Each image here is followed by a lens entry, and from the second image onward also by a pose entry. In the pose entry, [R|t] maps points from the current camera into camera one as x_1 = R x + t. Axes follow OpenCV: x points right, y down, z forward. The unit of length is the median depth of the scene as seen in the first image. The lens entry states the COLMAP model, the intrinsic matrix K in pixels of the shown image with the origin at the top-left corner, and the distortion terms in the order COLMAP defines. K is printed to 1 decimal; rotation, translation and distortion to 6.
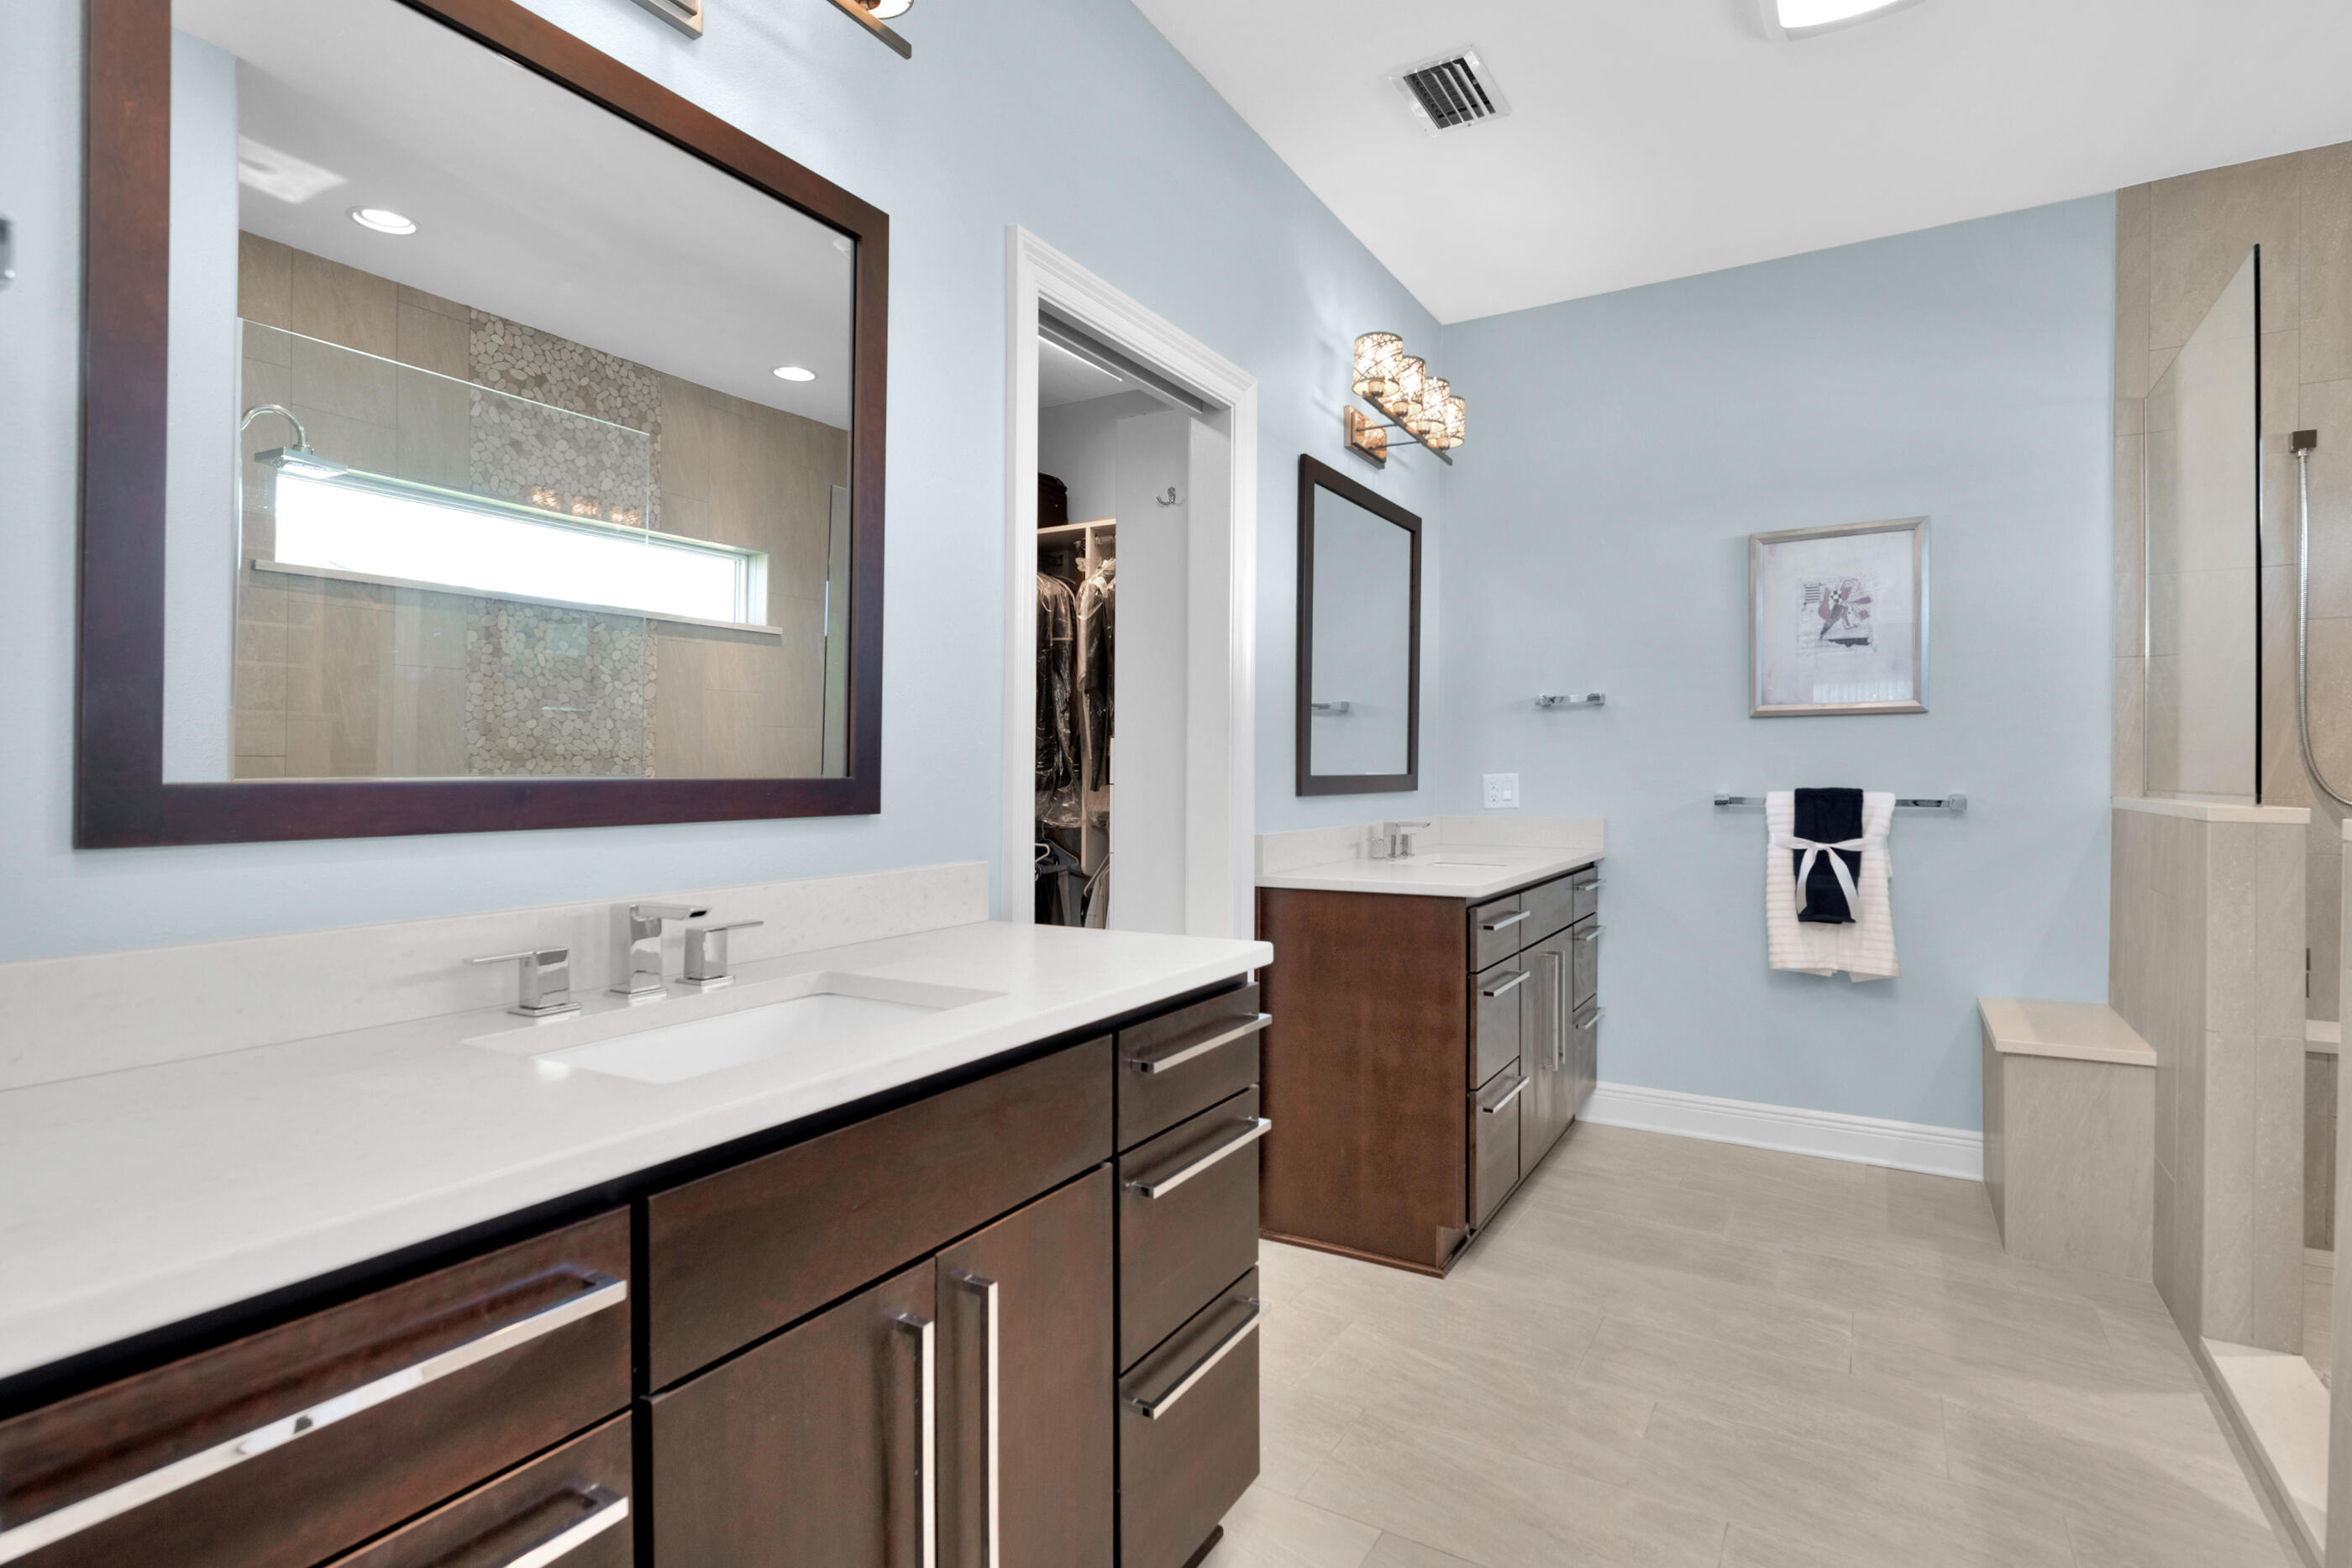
lens RADIAL K [[1144.9, 0, 1179.4], [0, 1144.9, 778.3], [0, 0, 1]] dist [0.015756, -0.008814]
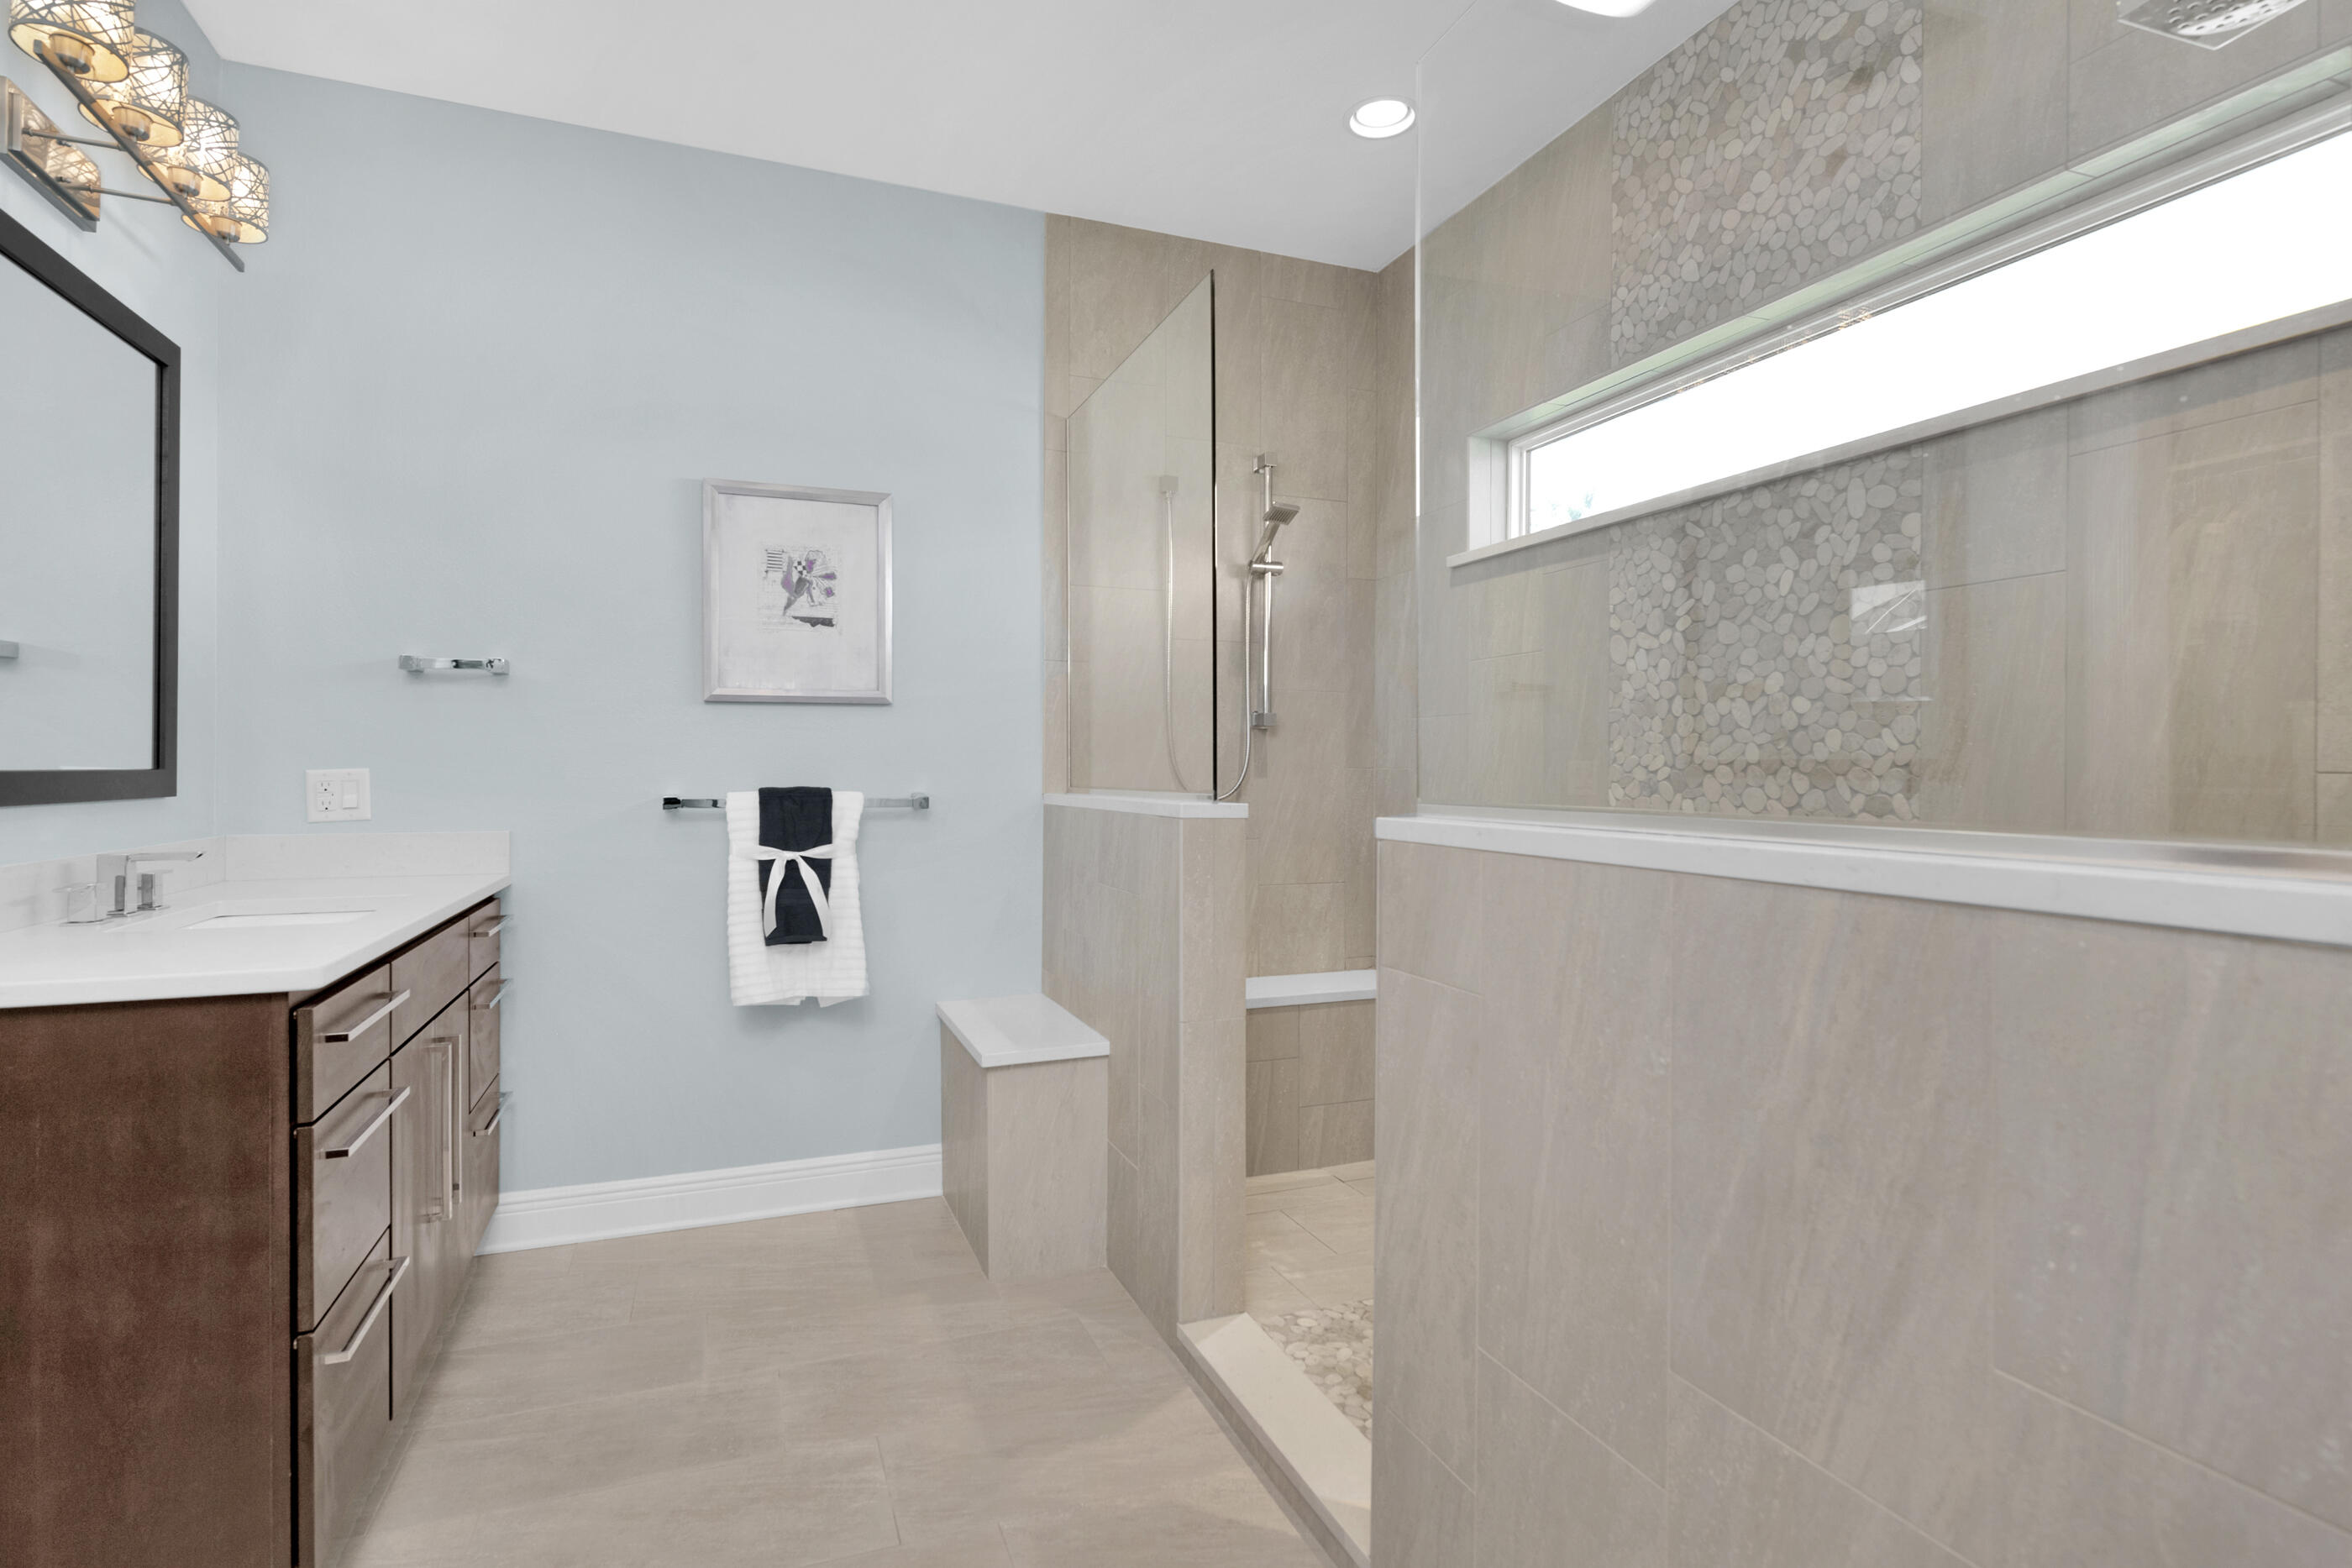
lens RADIAL K [[1144.9, 0, 1179.4], [0, 1144.9, 778.3], [0, 0, 1]] dist [0.015756, -0.008814]
pose [[0.603985, -0.003386, 0.796989, 0.052180], [0.000635, 0.999993, 0.003767, -0.001464], [-0.796996, -0.001770, 0.603983, 0.253271]]
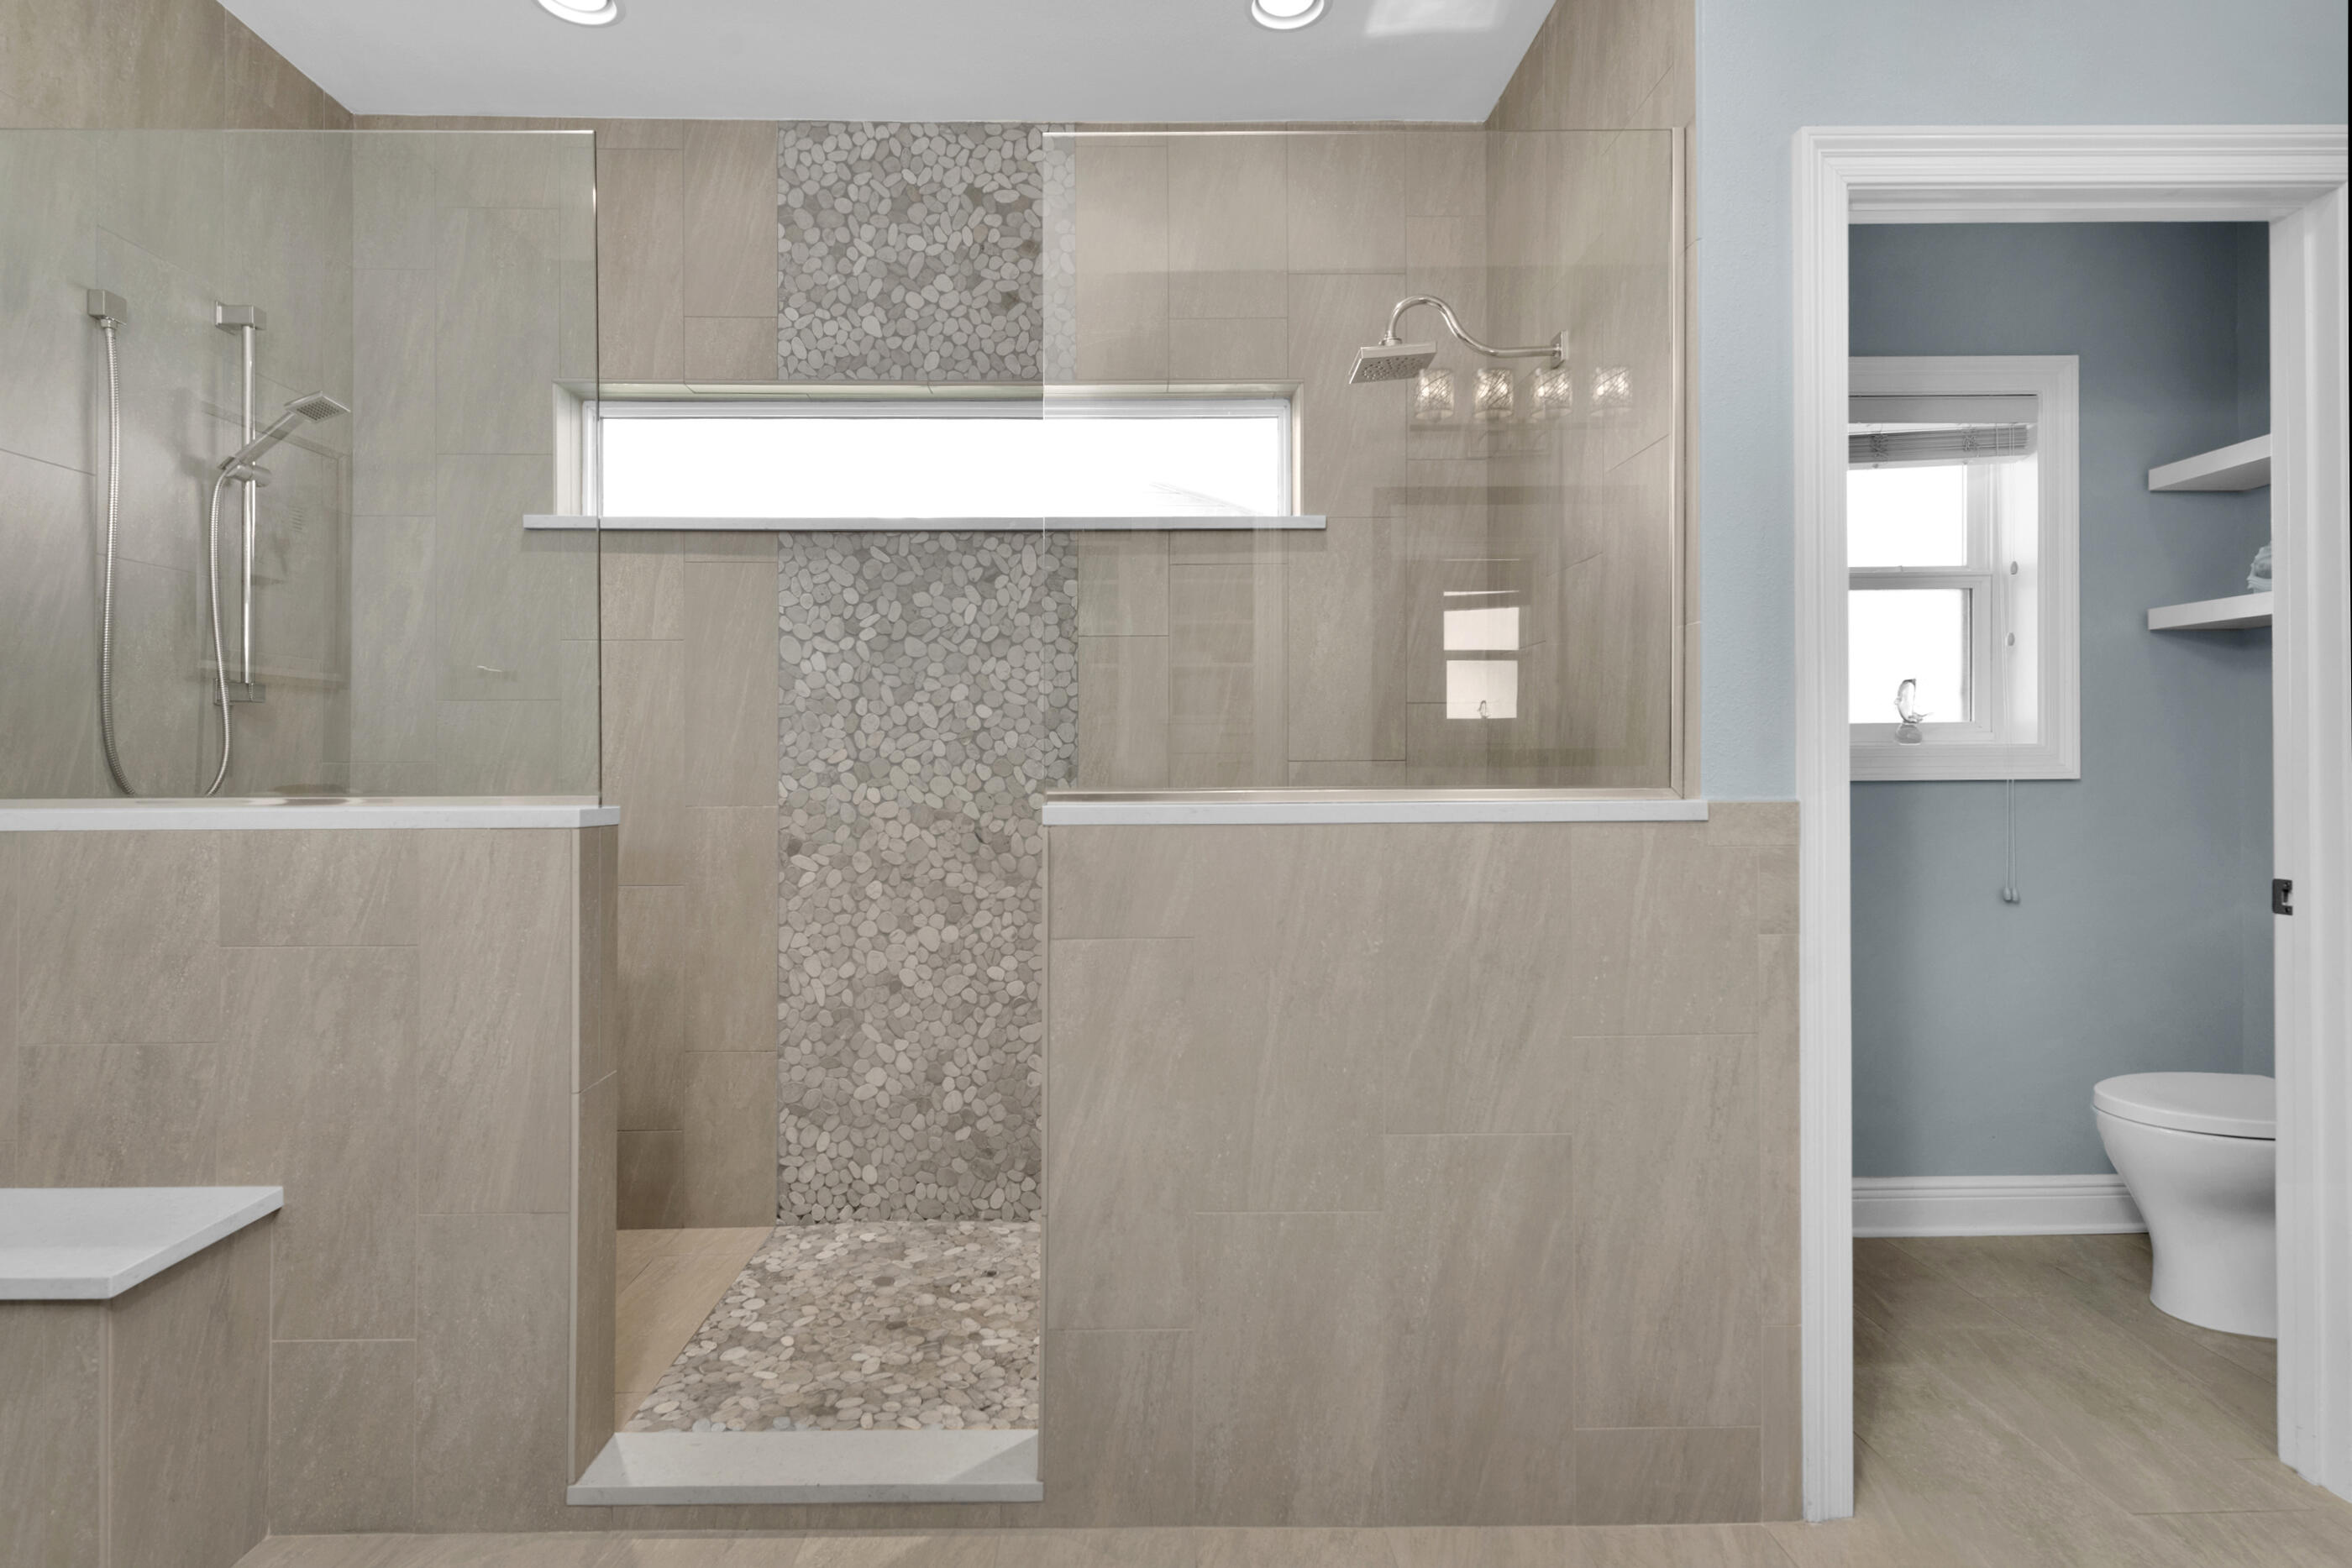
lens RADIAL K [[1144.9, 0, 1179.4], [0, 1144.9, 778.3], [0, 0, 1]] dist [0.015756, -0.008814]
pose [[-0.535629, -0.004659, 0.844440, 0.007282], [0.009014, 0.999896, 0.011234, -0.000110], [-0.844405, 0.013629, -0.535532, 0.693761]]
